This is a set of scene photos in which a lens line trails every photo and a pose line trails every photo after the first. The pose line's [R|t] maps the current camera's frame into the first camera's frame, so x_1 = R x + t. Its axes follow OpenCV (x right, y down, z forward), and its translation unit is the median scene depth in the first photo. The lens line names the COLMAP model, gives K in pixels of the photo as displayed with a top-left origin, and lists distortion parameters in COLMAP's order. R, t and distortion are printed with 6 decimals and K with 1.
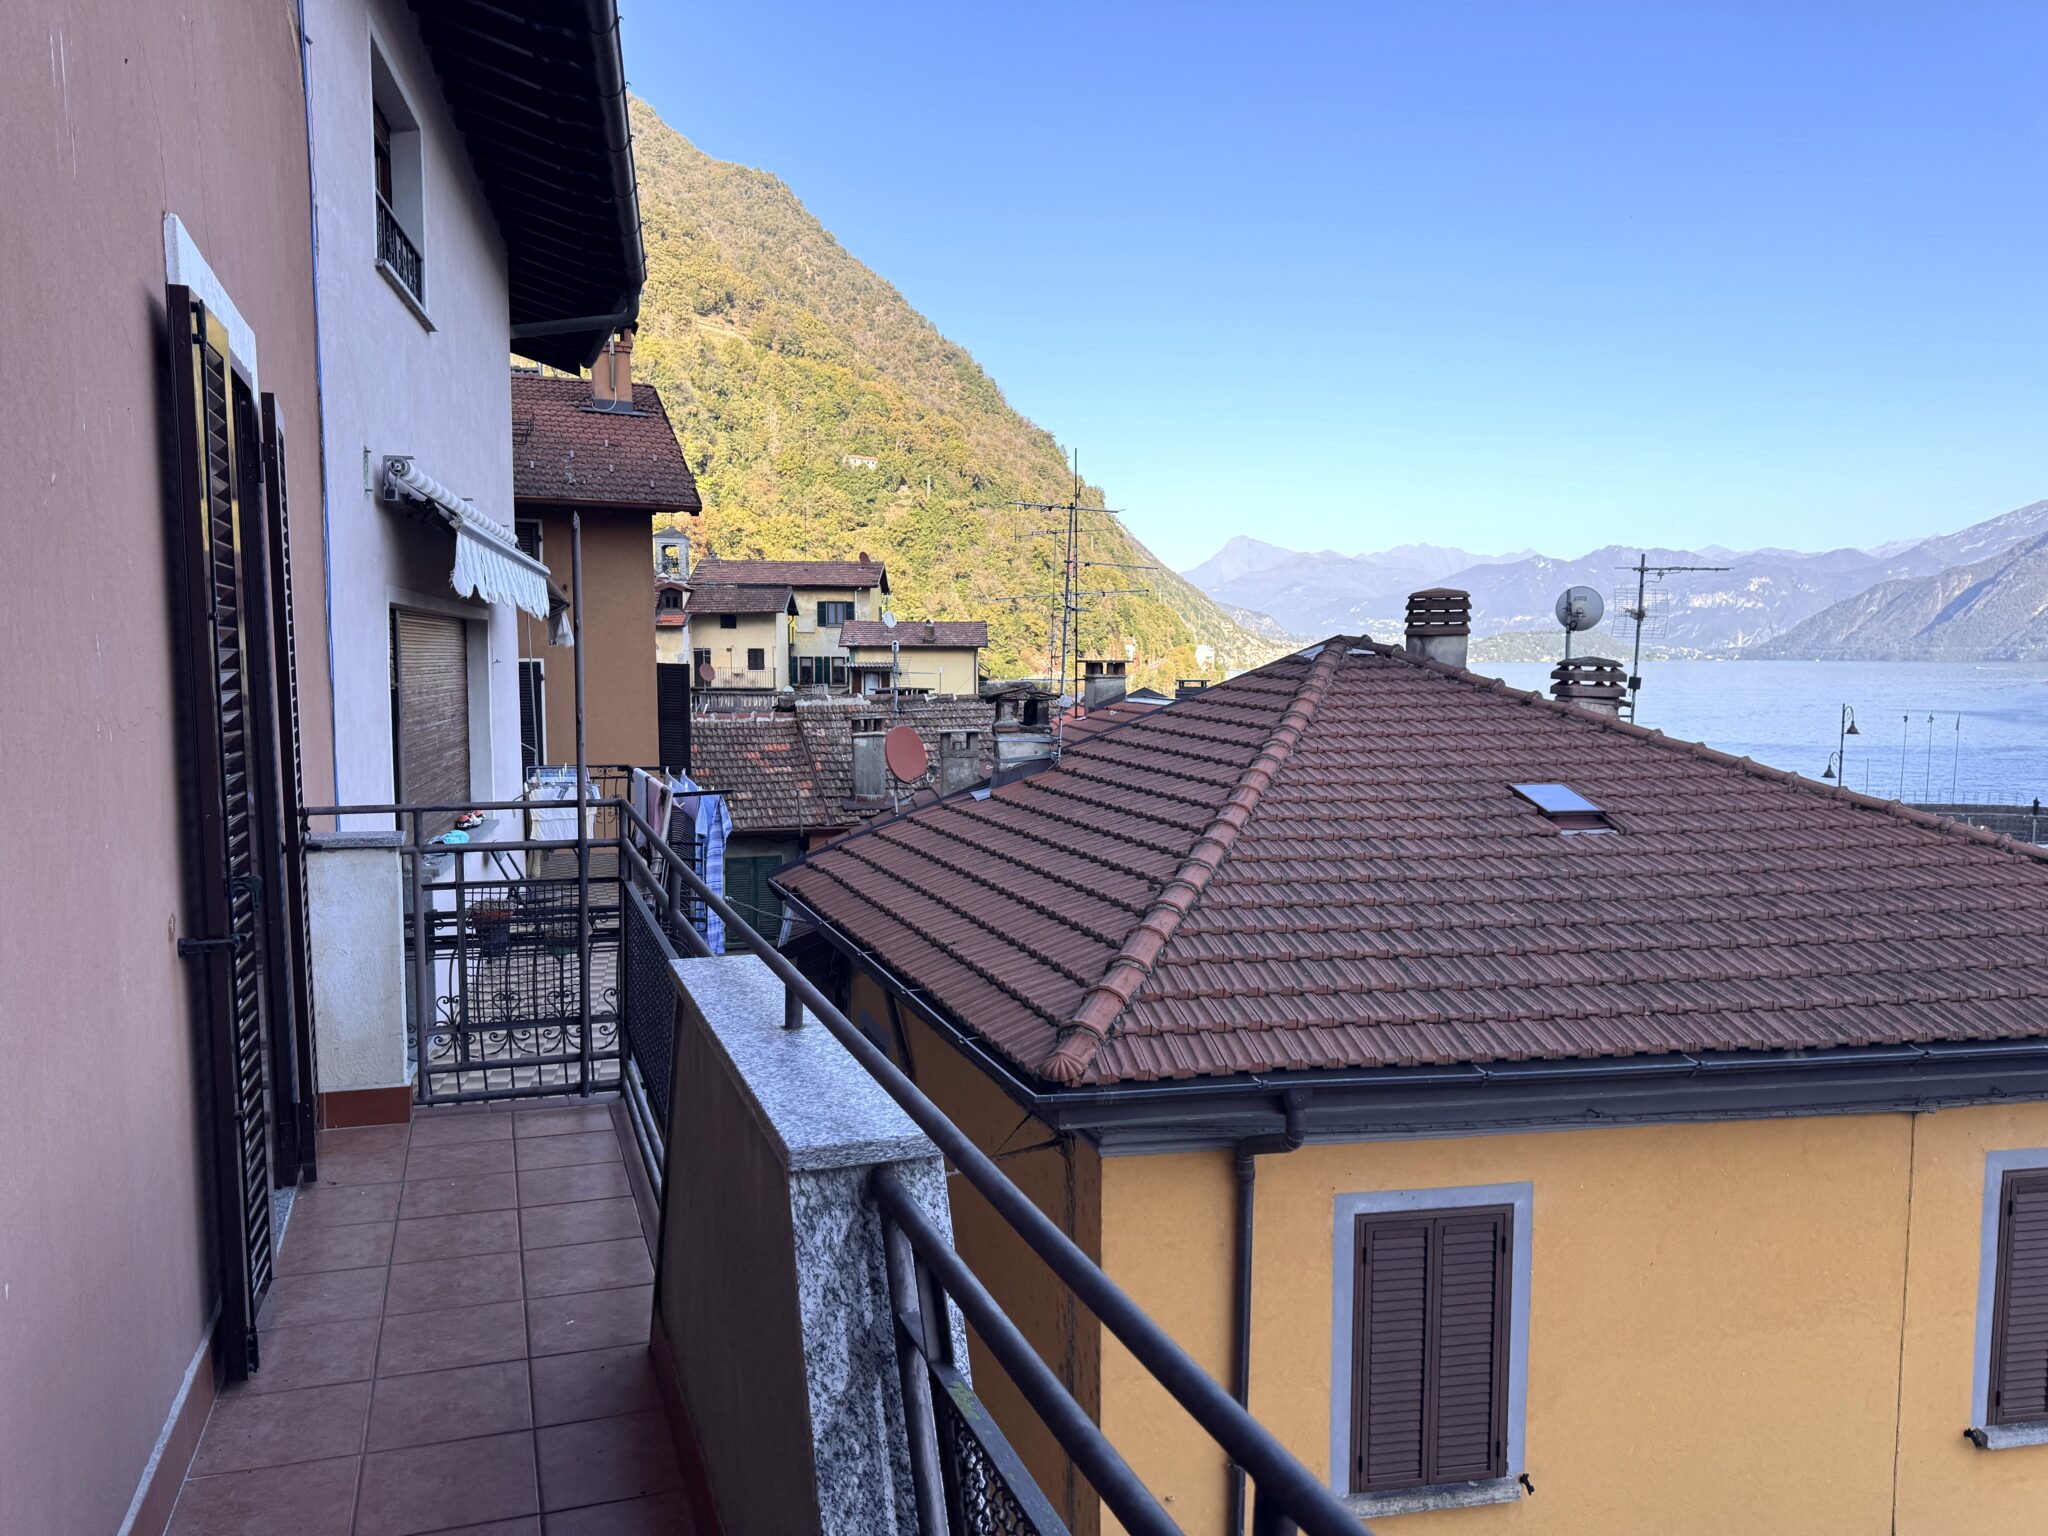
lens RADIAL K [[1446.3, 0, 1115.4], [0, 1446.3, 779.8], [0, 0, 1]] dist [0.068319, -0.067610]
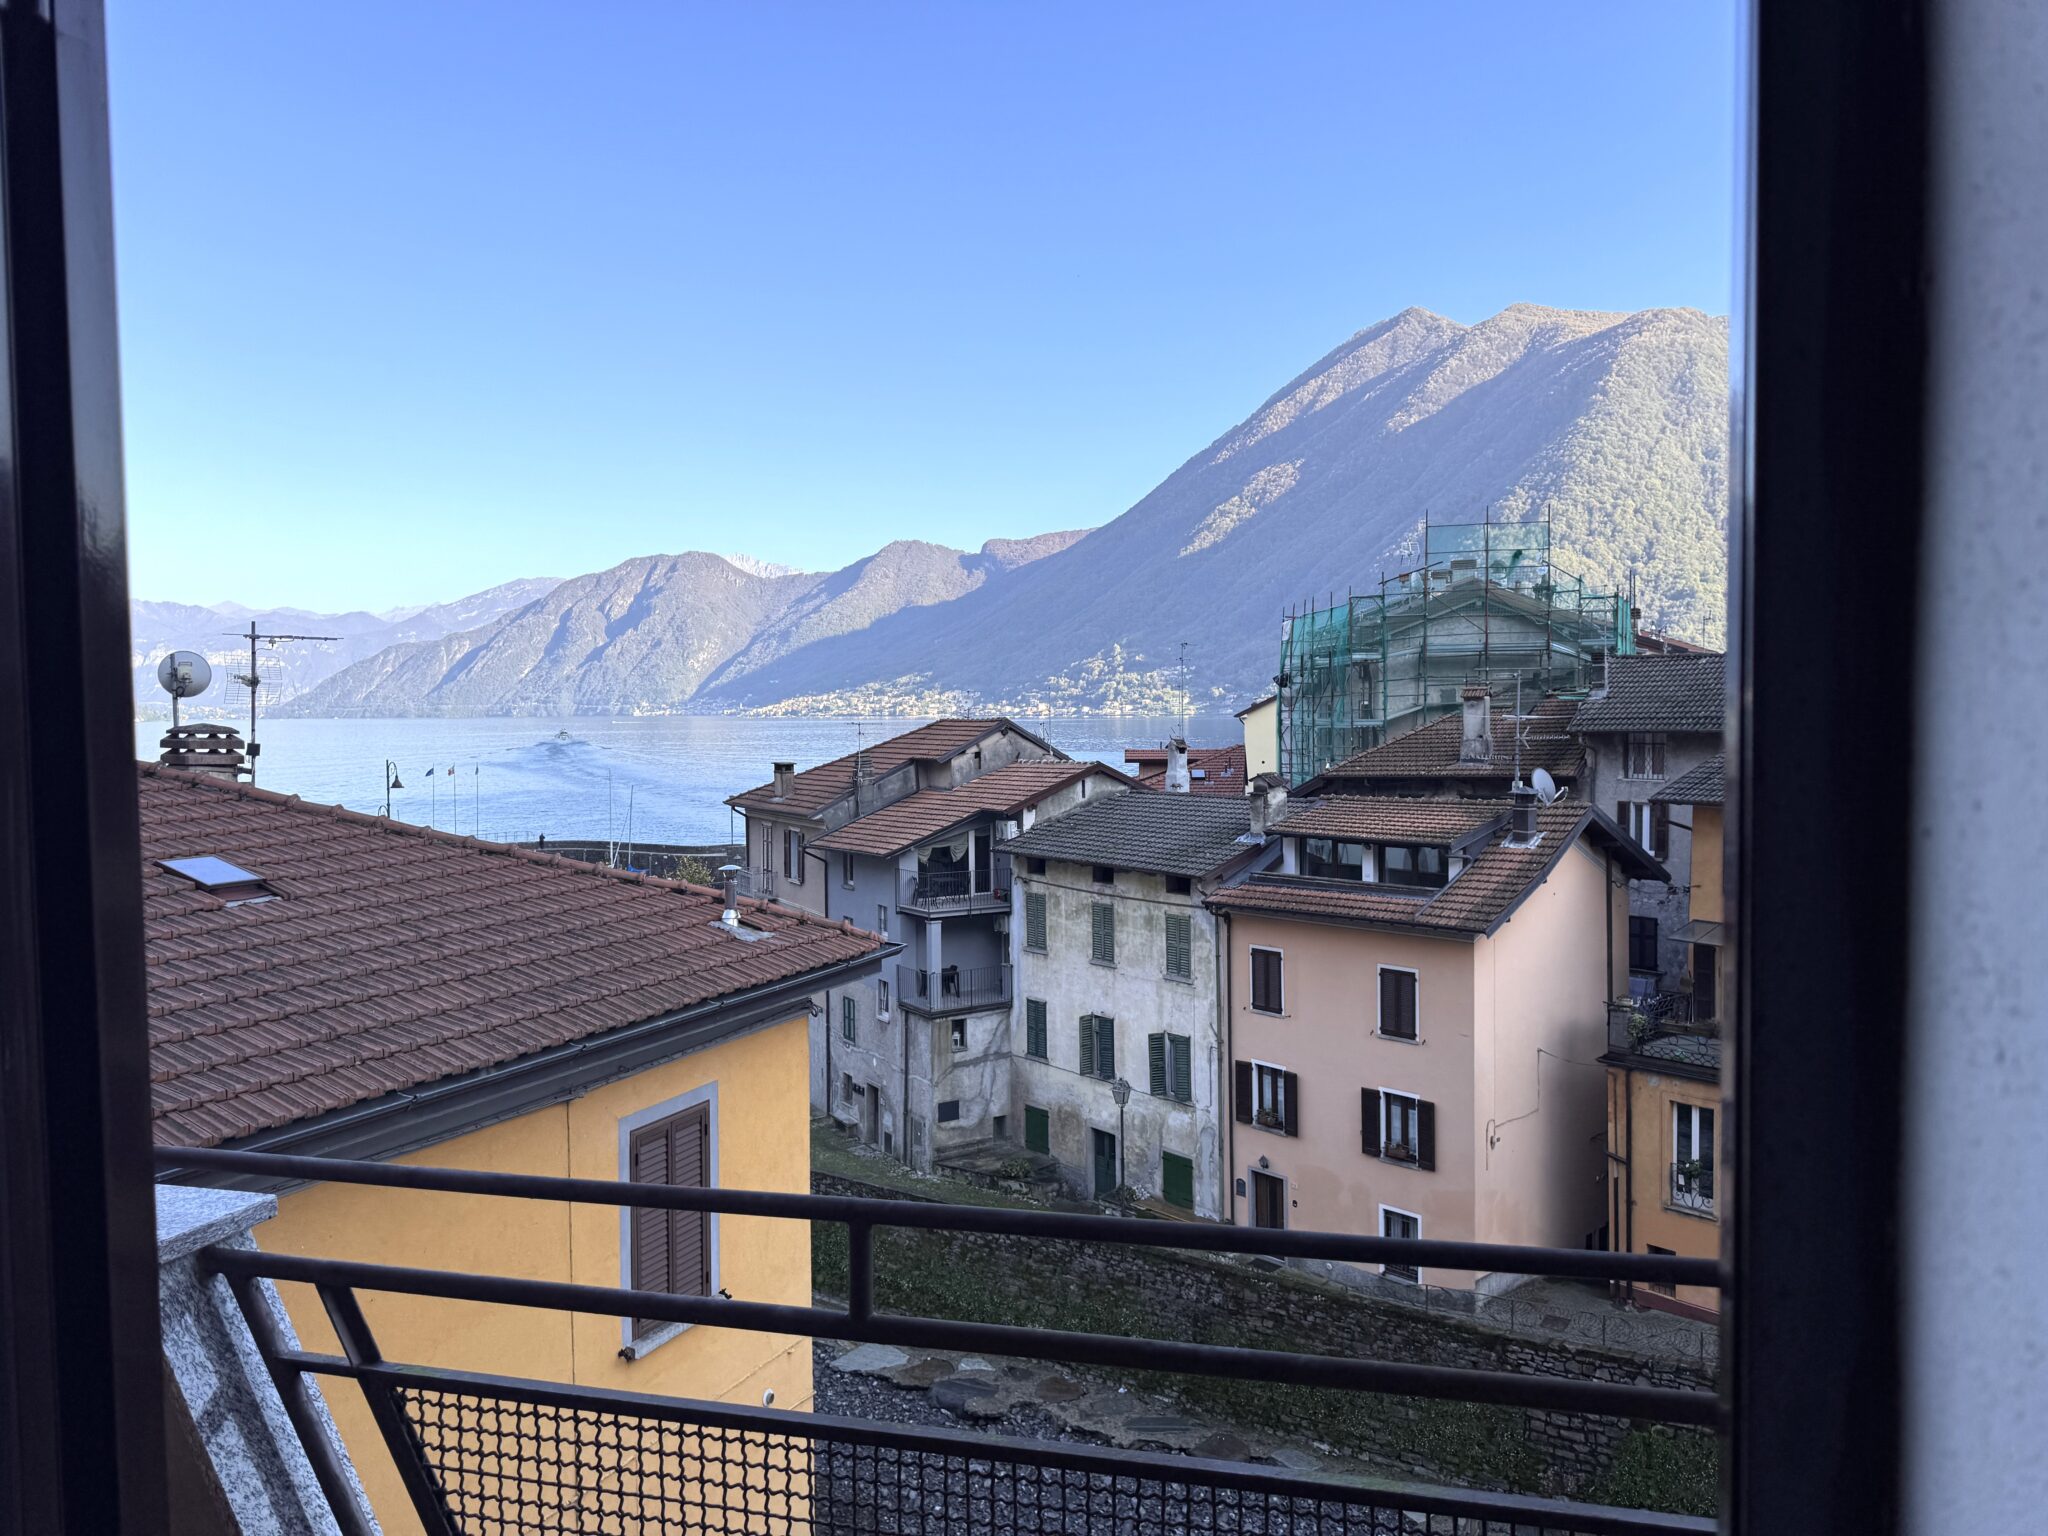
lens RADIAL K [[1446.3, 0, 1057.8], [0, 1446.3, 760.1], [0, 0, 1]] dist [0.068319, -0.067610]
pose [[0.588684, -0.037793, 0.807479, -0.158592], [0.076808, 0.997002, -0.009332, -0.008875], [-0.804706, 0.067515, 0.589822, -0.043245]]
